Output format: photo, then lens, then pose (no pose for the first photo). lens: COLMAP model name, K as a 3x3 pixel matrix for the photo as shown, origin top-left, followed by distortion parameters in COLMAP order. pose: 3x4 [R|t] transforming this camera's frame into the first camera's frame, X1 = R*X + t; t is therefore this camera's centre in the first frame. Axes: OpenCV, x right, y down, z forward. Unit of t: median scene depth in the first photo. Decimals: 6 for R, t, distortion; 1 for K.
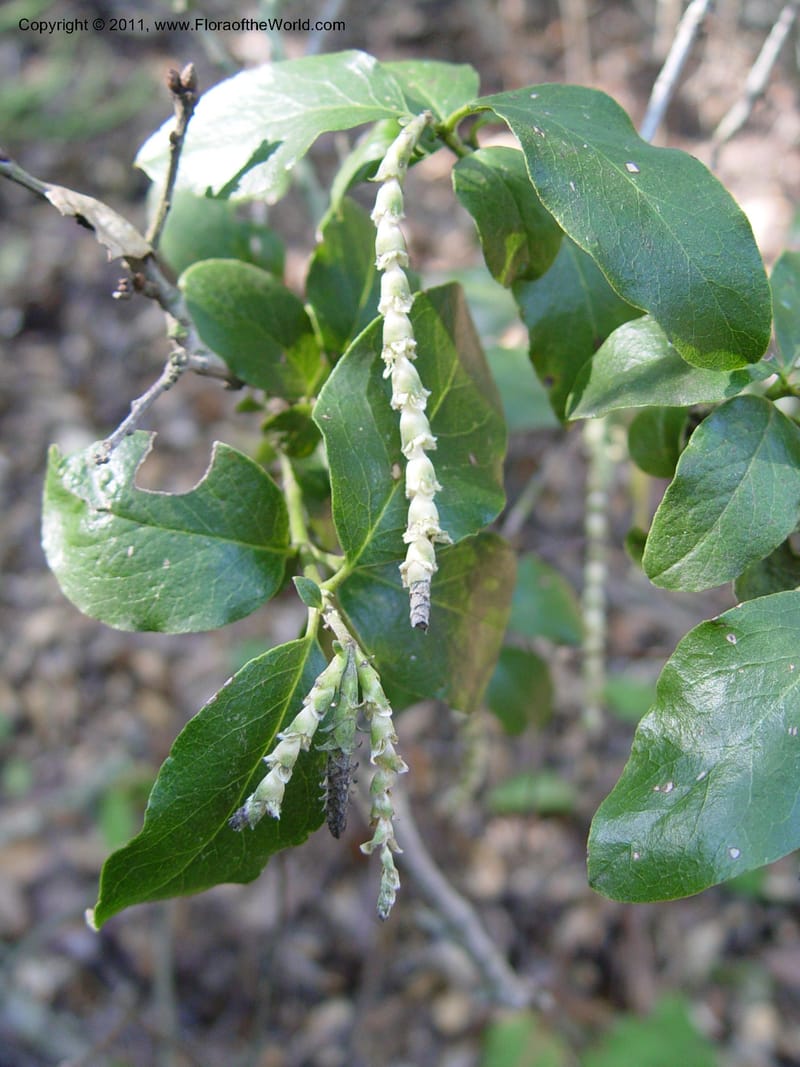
lens RADIAL K [[1319.8, 0, 399.4], [0, 1319.8, 533.5], [0, 0, 1]] dist [-0.141377, 0.014132]
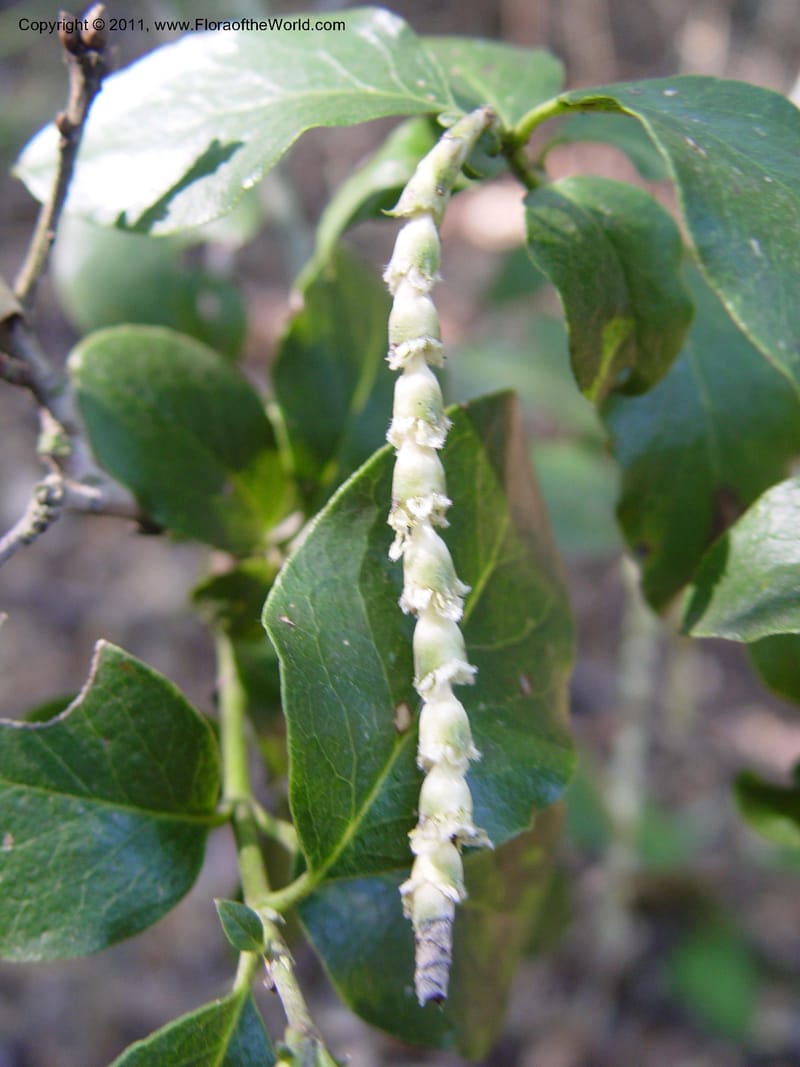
lens RADIAL K [[1163.6, 0, 401.5], [0, 1163.6, 533.5], [0, 0, 1]] dist [-0.133293, 0.014108]
pose [[0.998035, 0.055769, 0.028581, -0.021698], [-0.055443, 0.998389, -0.012074, -0.119569], [-0.029208, 0.010466, 0.999519, 0.476482]]
